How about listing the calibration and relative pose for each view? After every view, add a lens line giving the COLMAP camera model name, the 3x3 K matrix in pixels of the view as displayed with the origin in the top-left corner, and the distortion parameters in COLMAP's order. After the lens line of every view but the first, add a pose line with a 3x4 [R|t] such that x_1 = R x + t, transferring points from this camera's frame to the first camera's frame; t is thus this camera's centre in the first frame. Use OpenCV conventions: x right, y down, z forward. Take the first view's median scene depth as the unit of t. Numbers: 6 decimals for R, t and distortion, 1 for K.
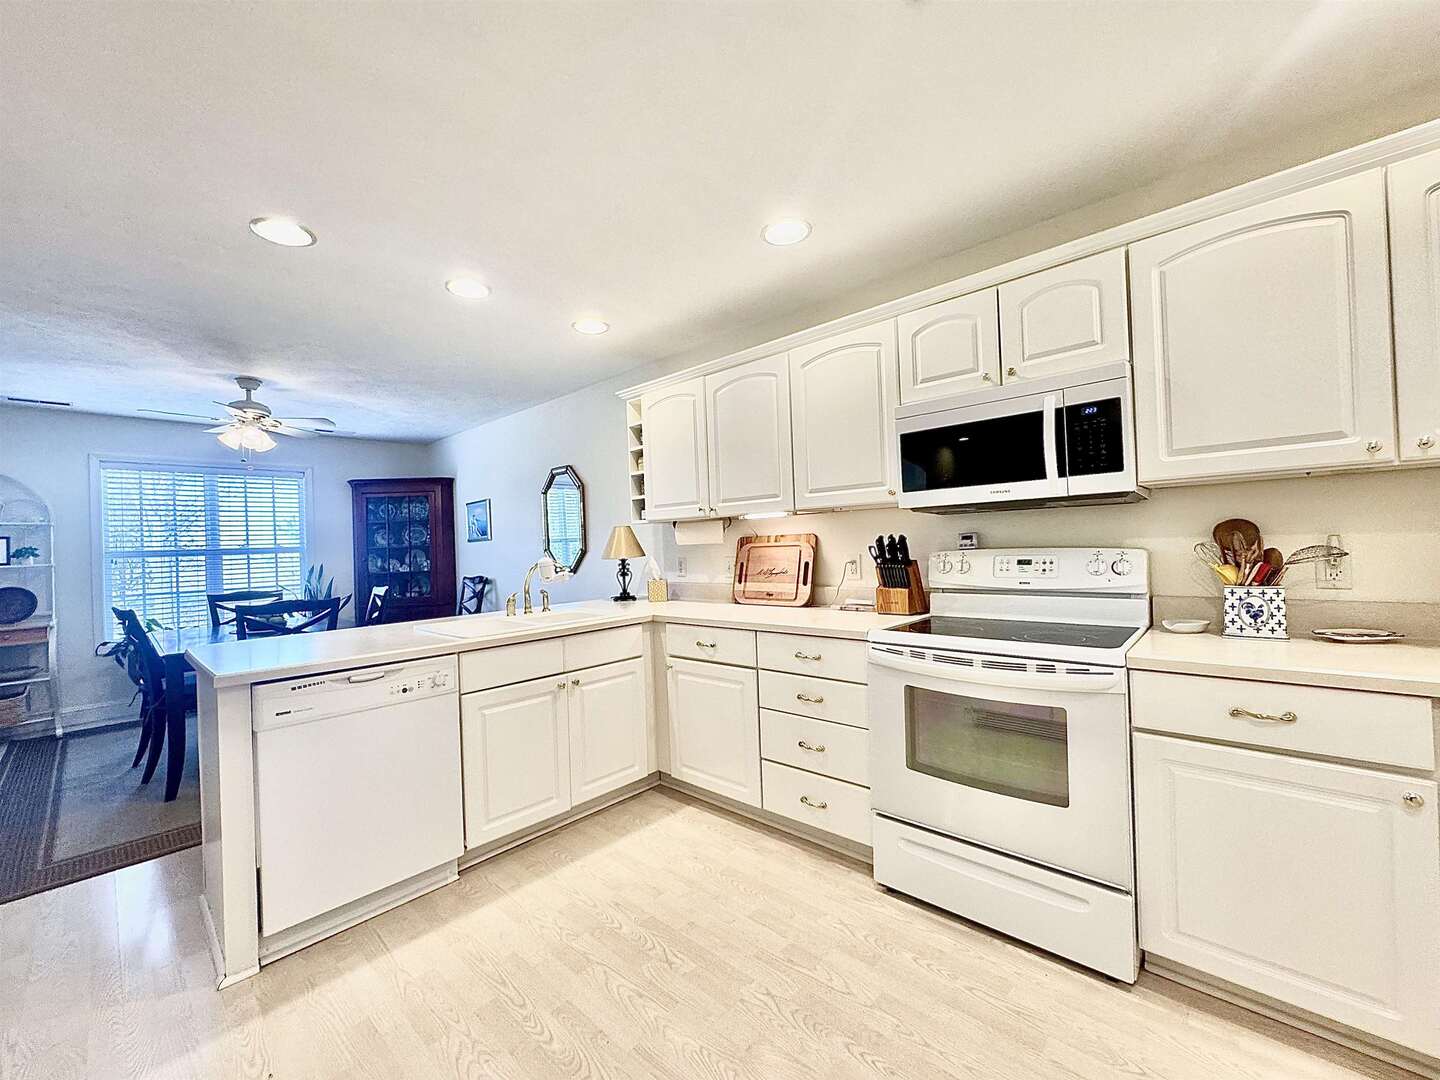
lens RADIAL K [[576.0, 0, 720.0], [0, 576.0, 540.0], [0, 0, 1]] dist [-0.002753, -0.000536]
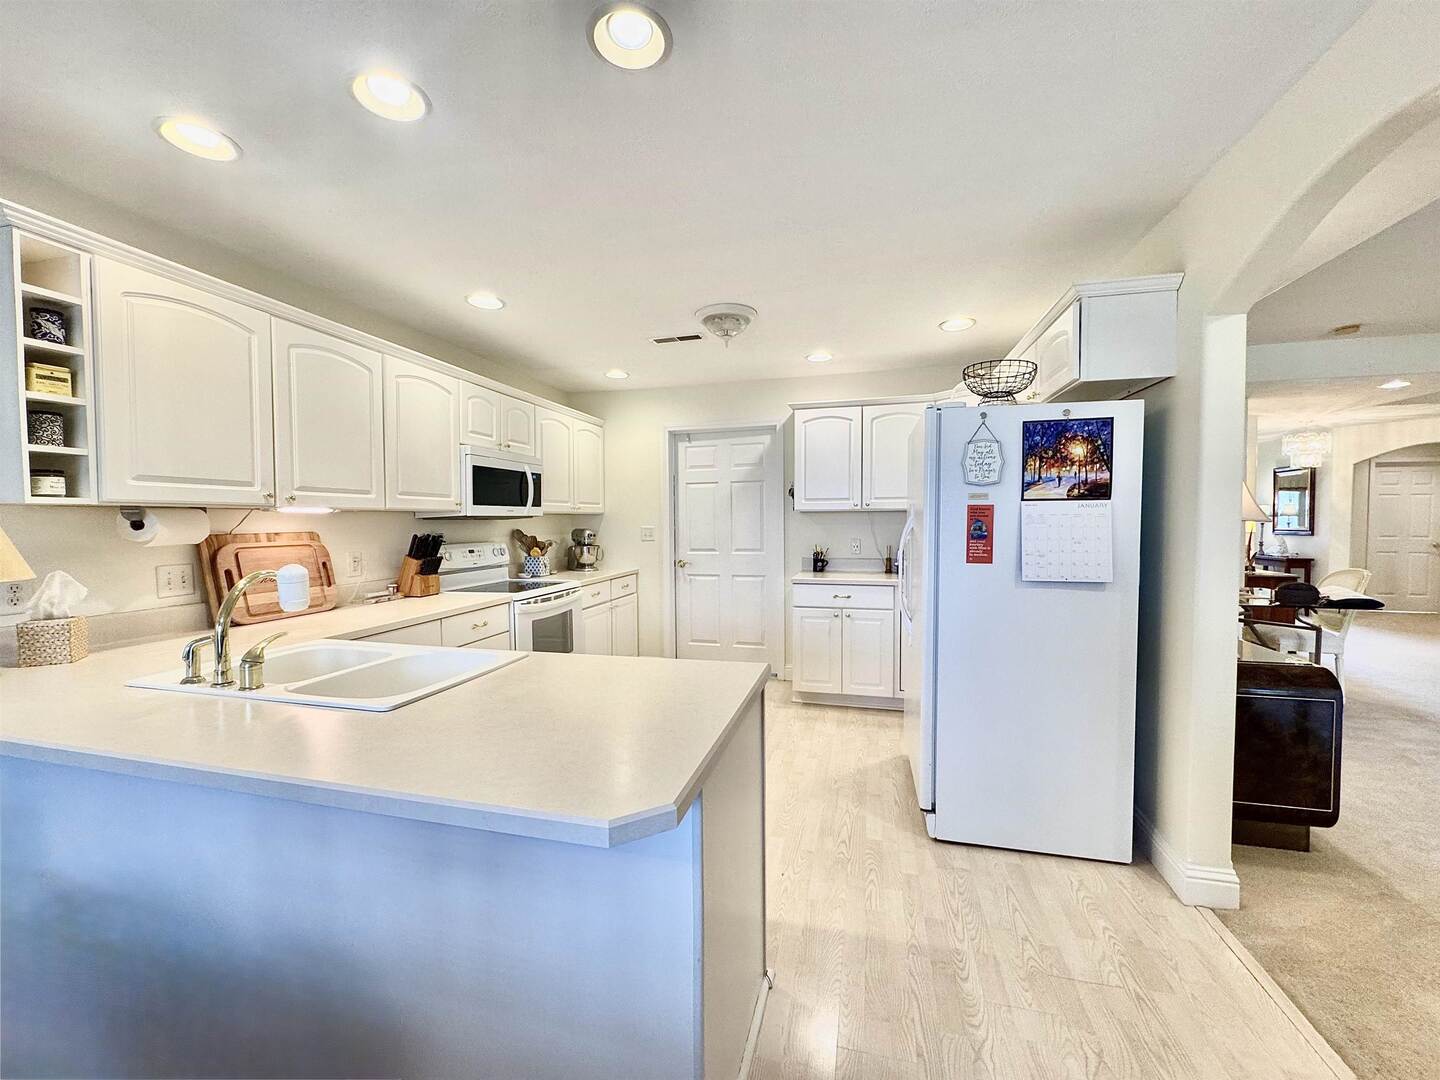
lens RADIAL K [[576.0, 0, 720.0], [0, 576.0, 540.0], [0, 0, 1]] dist [-0.002753, -0.000536]
pose [[-0.473452, 0.007129, 0.880791, -1.028432], [0.014636, 0.999893, -0.000225, 0.012619], [-0.880698, 0.012785, -0.473506, 0.919266]]
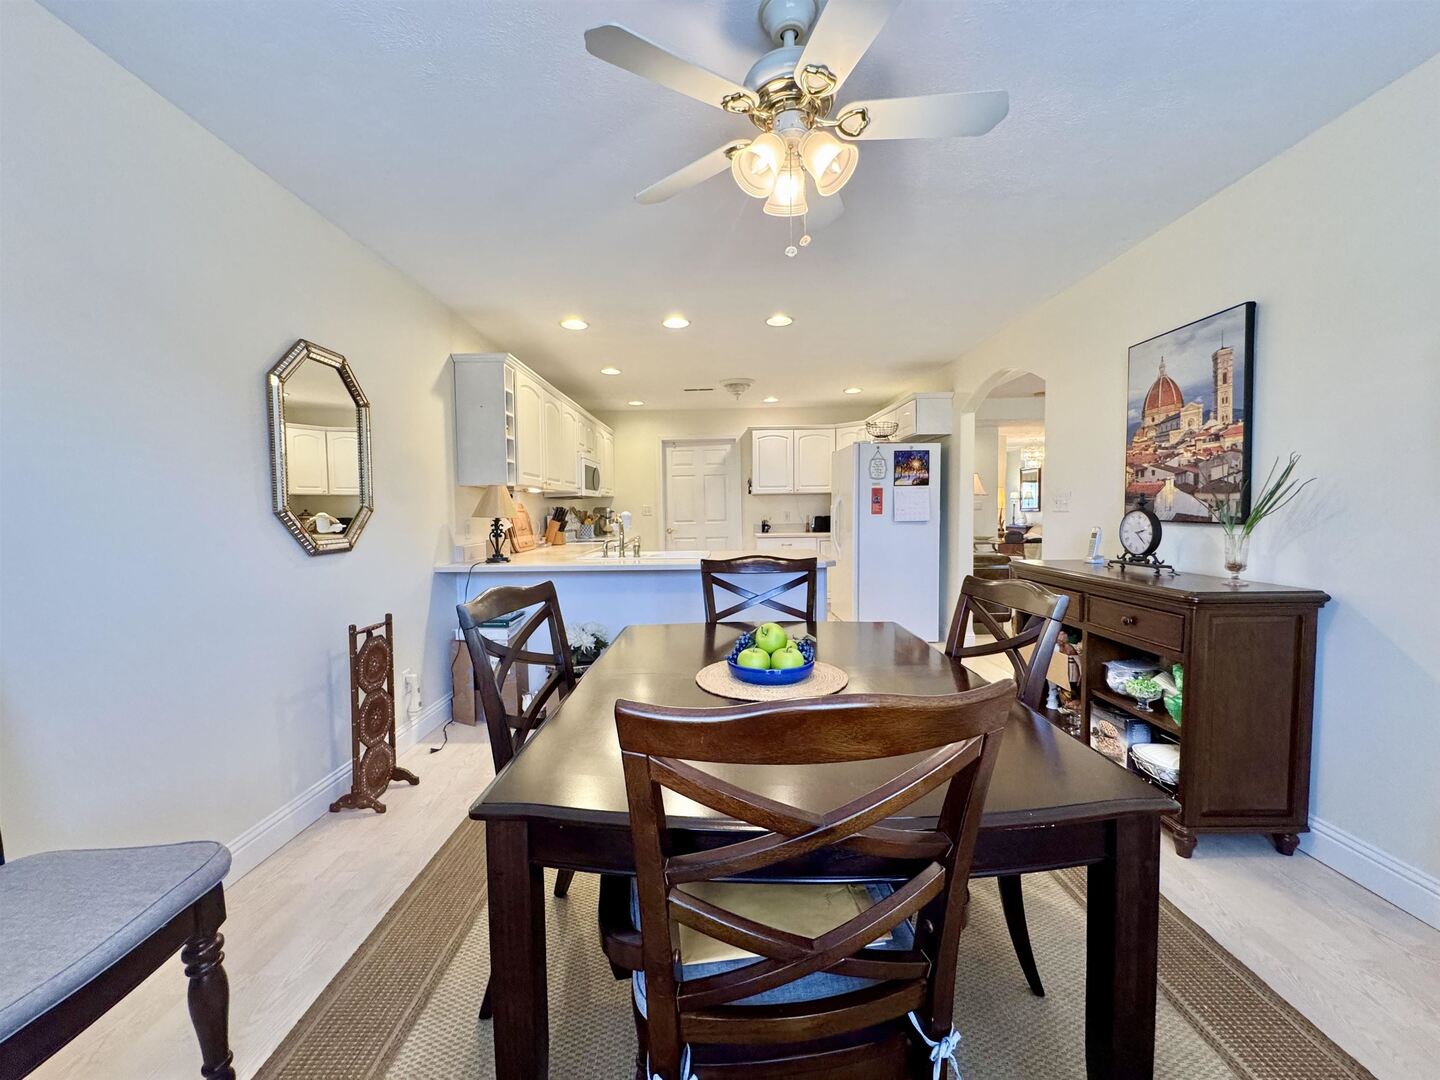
lens RADIAL K [[581.1, 0, 720.0], [0, 581.1, 540.0], [0, 0, 1]] dist [-0.001007, -0.000119]
pose [[-0.682864, 0.006286, 0.730519, -1.435948], [0.031477, 0.999287, 0.020825, 0.071747], [-0.729867, 0.037215, -0.682575, 1.730280]]
